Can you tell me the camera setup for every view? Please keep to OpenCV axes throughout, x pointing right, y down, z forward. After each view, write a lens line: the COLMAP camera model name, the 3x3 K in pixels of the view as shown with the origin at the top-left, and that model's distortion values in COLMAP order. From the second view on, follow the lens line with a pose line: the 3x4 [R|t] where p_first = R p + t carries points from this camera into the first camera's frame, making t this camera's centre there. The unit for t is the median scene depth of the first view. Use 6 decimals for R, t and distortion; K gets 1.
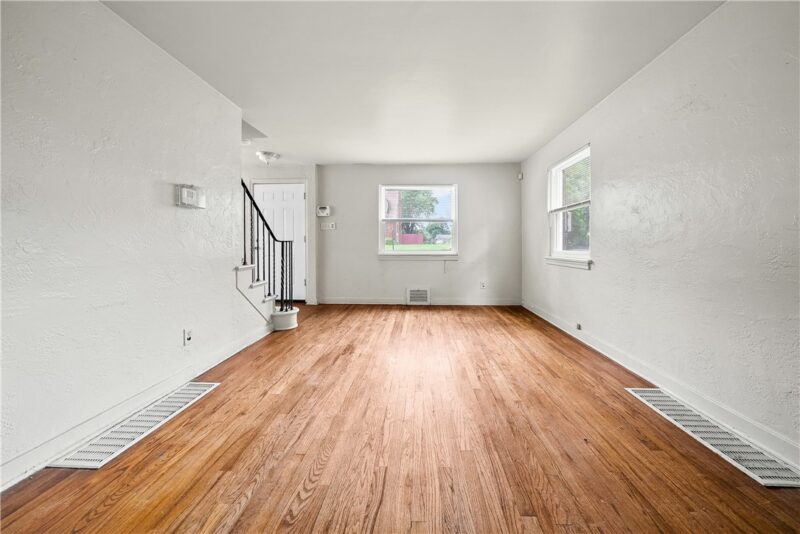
lens RADIAL K [[281.5, 0, 406.1], [0, 281.5, 246.7], [0, 0, 1]] dist [-0.002472, -0.000214]
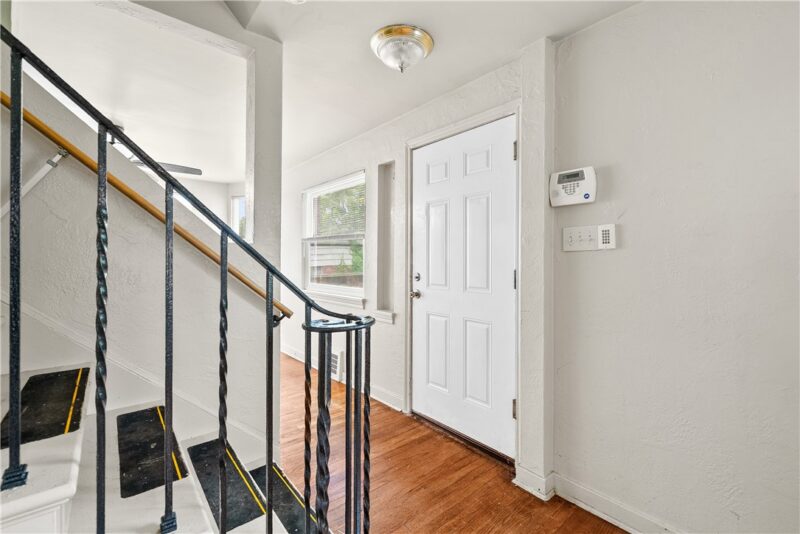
lens RADIAL K [[348.0, 0, 402.7], [0, 348.0, 257.1], [0, 0, 1]] dist [0.000565, 0.000042]
pose [[0.682947, 0.002025, -0.730465, -0.261351], [-0.007987, 0.999957, -0.004695, -0.087867], [0.730424, 0.009040, 0.682934, 1.093110]]
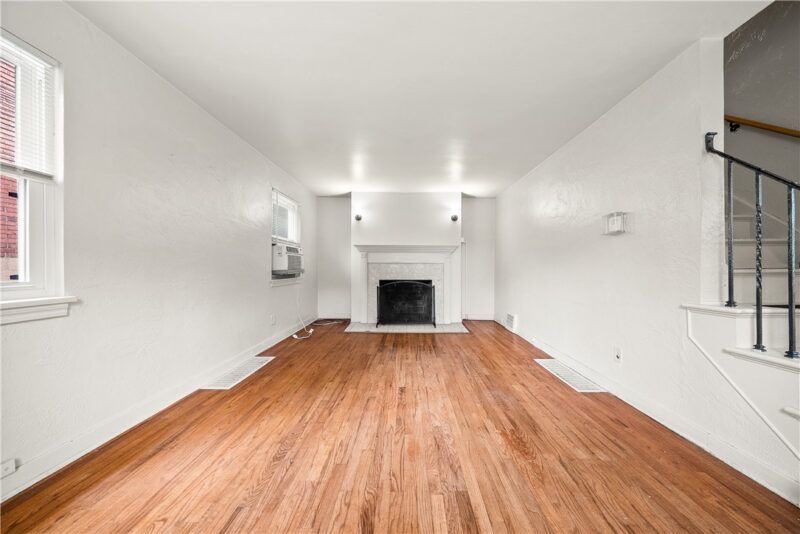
lens RADIAL K [[274.5, 0, 406.8], [0, 274.5, 267.4], [0, 0, 1]] dist [-0.005423, -0.000135]
pose [[-0.998989, -0.002449, -0.044893, 0.057821], [-0.002590, 0.999992, 0.003080, -0.009498], [0.044885, 0.003193, -0.998987, 1.573351]]
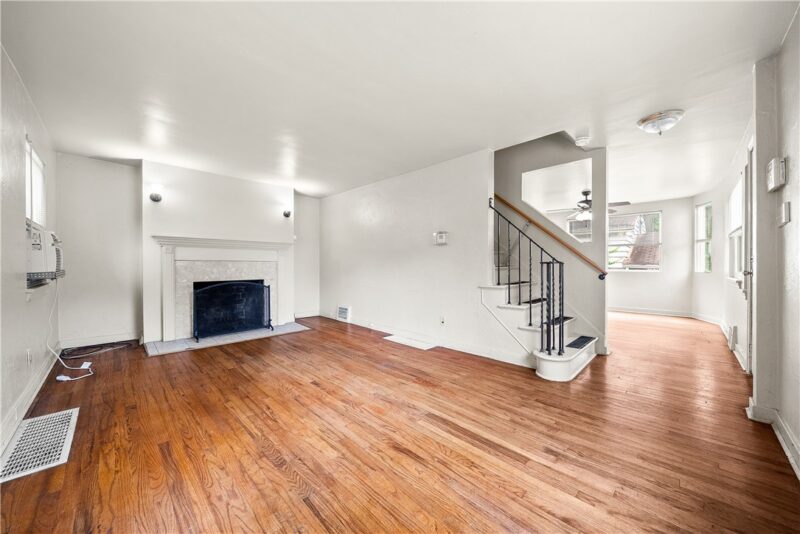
lens RADIAL K [[291.2, 0, 405.5], [0, 291.2, 266.6], [0, 0, 1]] dist [-0.001189, -0.000195]
pose [[-0.668446, 0.006197, -0.743735, 0.535314], [-0.002834, 0.999937, 0.010879, -0.020266], [0.743755, 0.009380, -0.668386, 1.576864]]
